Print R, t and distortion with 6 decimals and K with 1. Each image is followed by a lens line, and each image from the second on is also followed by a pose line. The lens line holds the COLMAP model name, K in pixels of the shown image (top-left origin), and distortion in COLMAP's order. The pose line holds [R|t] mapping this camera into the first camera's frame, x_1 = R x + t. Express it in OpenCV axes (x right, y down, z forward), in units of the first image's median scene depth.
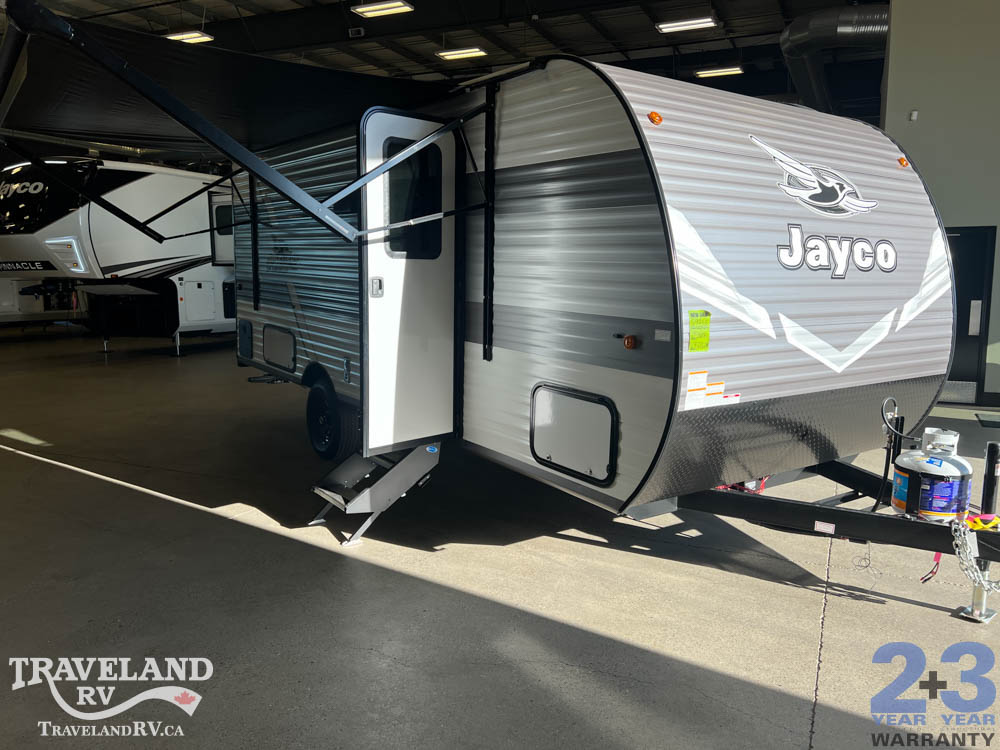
lens RADIAL K [[757.5, 0, 497.8], [0, 757.5, 369.1], [0, 0, 1]] dist [0.010948, 0.001769]
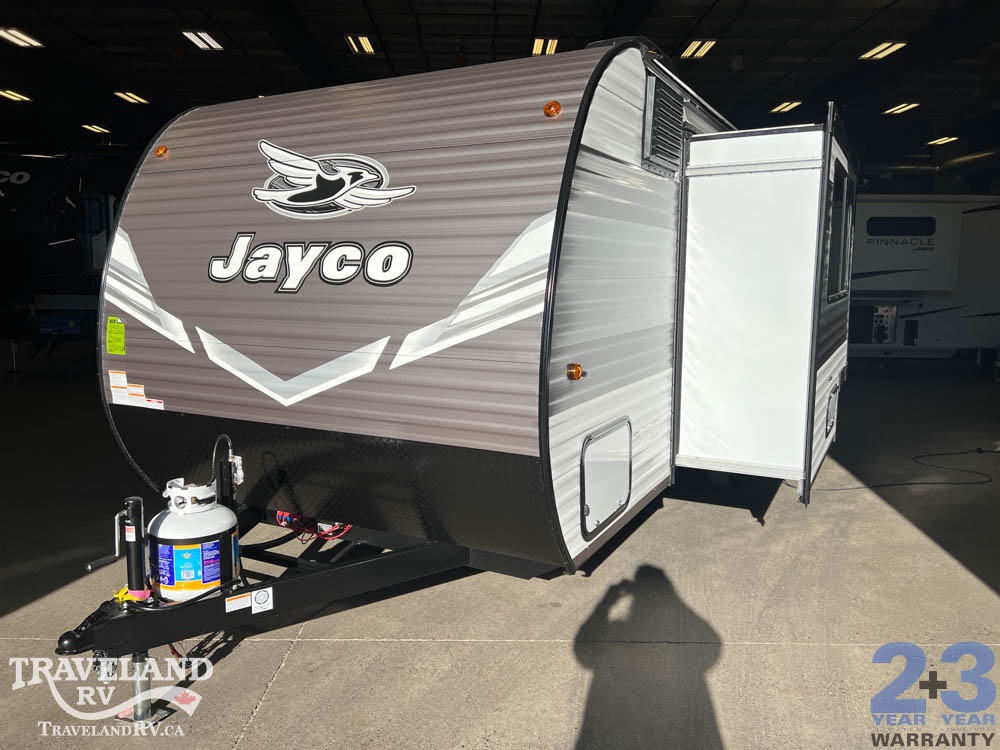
lens RADIAL K [[757.5, 0, 497.6], [0, 757.5, 377.1], [0, 0, 1]] dist [0.010948, 0.001769]
pose [[0.442350, 0.103318, -0.890871, 1.319773], [-0.121005, 0.991135, 0.054862, -0.102809], [0.888642, 0.083532, 0.450931, 0.851074]]
